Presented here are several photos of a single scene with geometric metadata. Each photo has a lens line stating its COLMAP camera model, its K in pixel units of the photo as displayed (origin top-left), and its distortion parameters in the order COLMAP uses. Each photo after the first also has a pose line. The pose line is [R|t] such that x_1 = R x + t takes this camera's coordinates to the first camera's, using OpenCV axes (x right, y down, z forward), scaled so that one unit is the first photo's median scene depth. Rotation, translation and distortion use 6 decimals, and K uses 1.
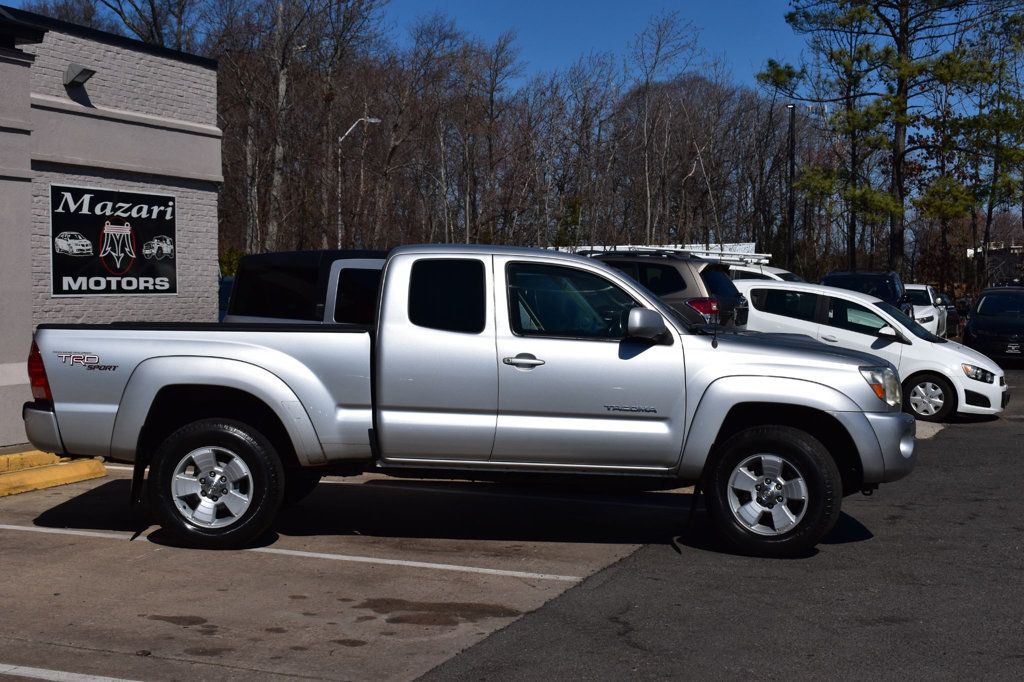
lens RADIAL K [[1518.9, 0, 514.6], [0, 1518.9, 344.7], [0, 0, 1]] dist [-0.010013, 0.000000]
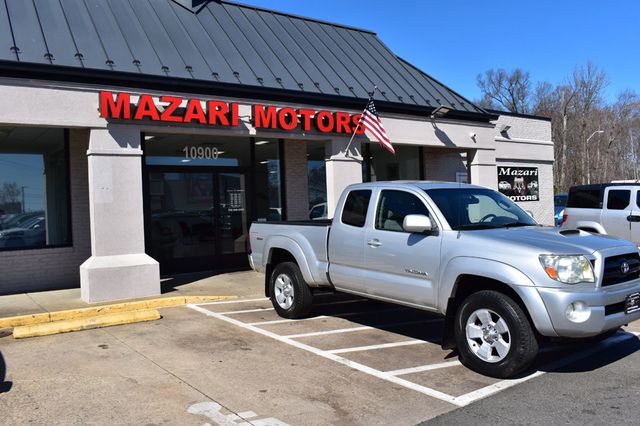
lens RADIAL K [[553.7, 0, 320.3], [0, 553.7, 207.1], [0, 0, 1]] dist [-0.078051, 0.014550]
pose [[0.843652, -0.025925, -0.536264, -0.015130], [0.011998, 0.999494, -0.029444, 0.002336], [0.536757, 0.018407, 0.843536, -0.066864]]
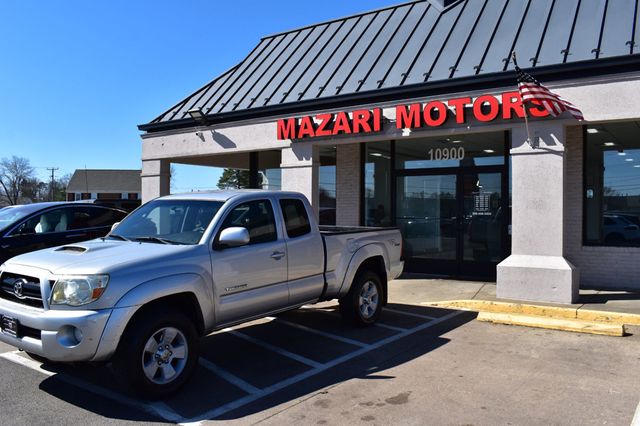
lens RADIAL K [[553.7, 0, 317.2], [0, 553.7, 214.0], [0, 0, 1]] dist [-0.078051, 0.014550]
pose [[-0.263750, 0.003774, -0.964584, 0.363272], [-0.038783, 0.999142, 0.014514, -0.037042], [0.963811, 0.041238, -0.263378, 0.945948]]
